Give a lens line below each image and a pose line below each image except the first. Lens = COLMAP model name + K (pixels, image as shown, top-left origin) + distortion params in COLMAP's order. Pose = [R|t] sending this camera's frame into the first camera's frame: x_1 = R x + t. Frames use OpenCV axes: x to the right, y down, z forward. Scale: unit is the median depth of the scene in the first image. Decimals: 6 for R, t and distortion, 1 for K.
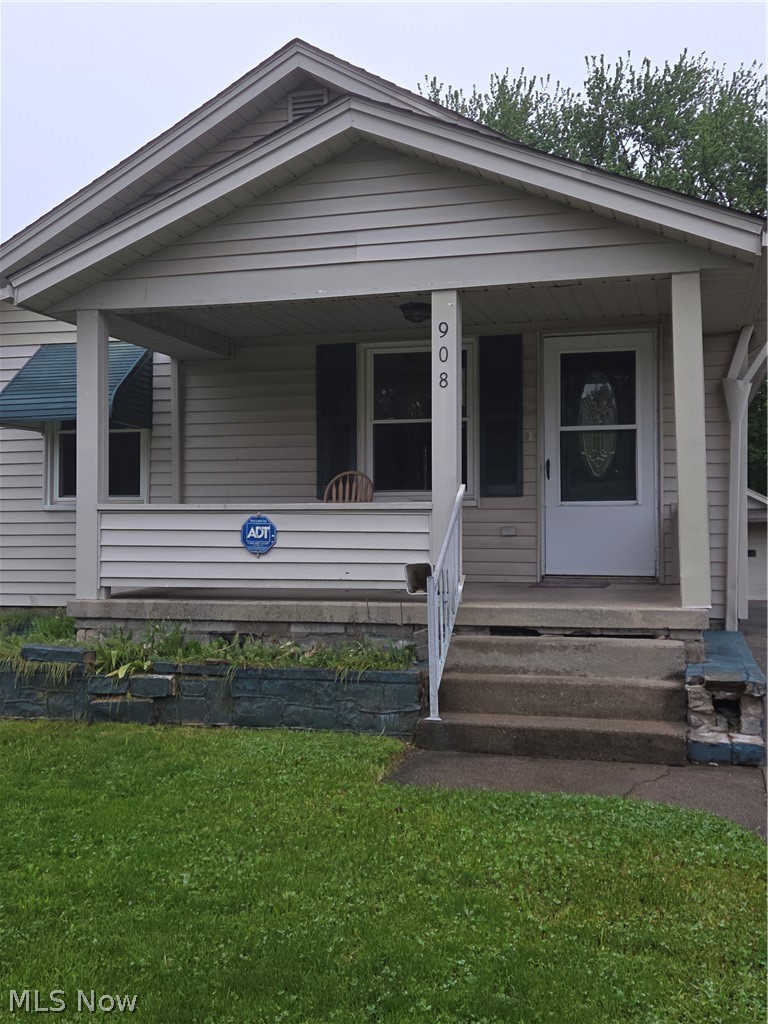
lens RADIAL K [[1136.8, 0, 382.7], [0, 1136.8, 504.7], [0, 0, 1]] dist [0.076824, 0.000000]
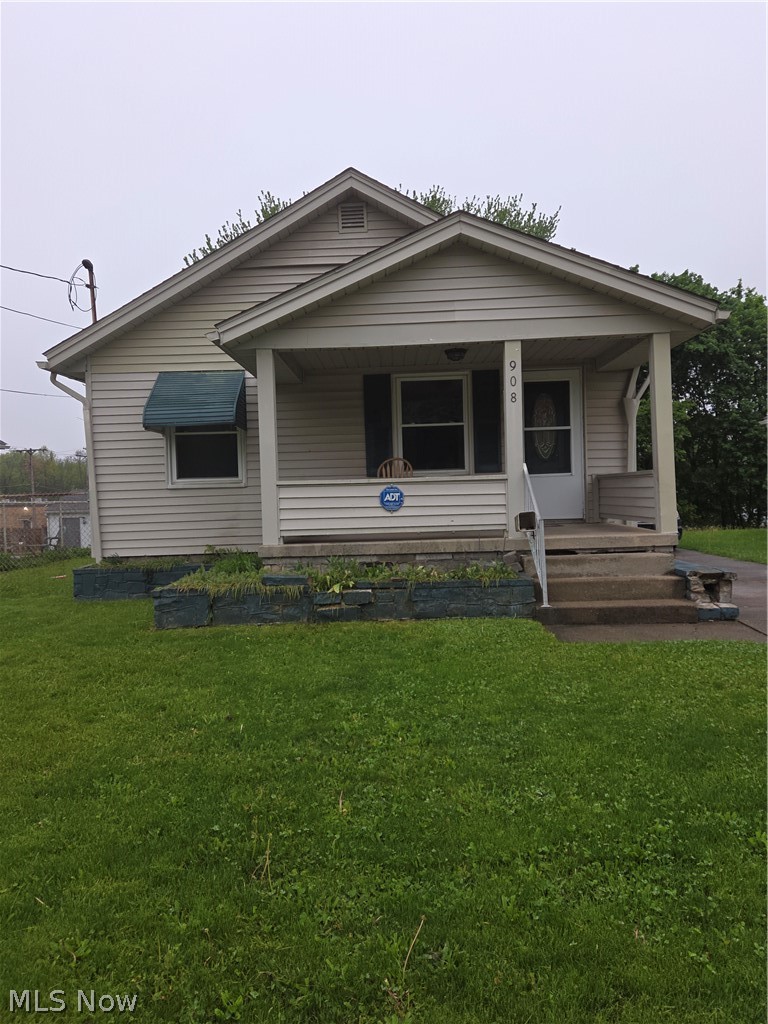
lens RADIAL K [[757.3, 0, 388.4], [0, 757.3, 521.3], [0, 0, 1]] dist [0.067518, -0.006841]
pose [[0.968899, -0.034668, 0.245016, -0.362481], [0.022726, 0.998419, 0.051401, 0.004270], [-0.246411, -0.044234, 0.968156, 0.004370]]
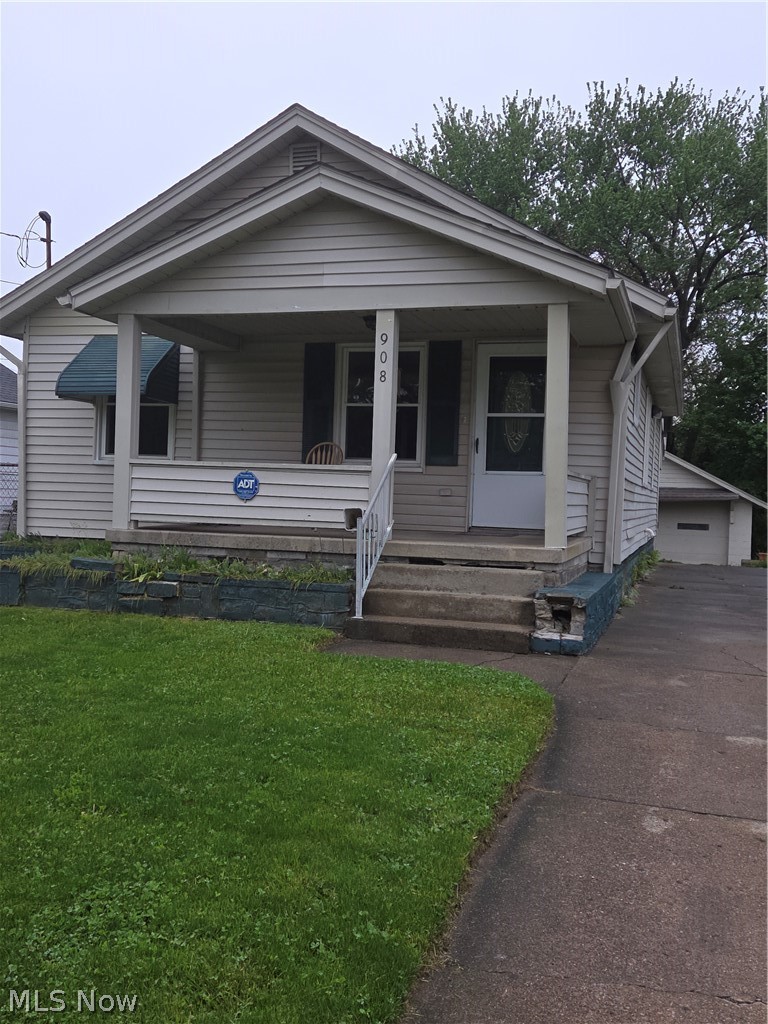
lens RADIAL K [[1031.2, 0, 379.9], [0, 1031.2, 513.1], [0, 0, 1]] dist [0.084991, 0.000000]
pose [[0.998974, 0.036187, -0.027226, 0.084729], [-0.035203, 0.998740, 0.035776, 0.009320], [0.028486, -0.034781, 0.998989, -0.227720]]
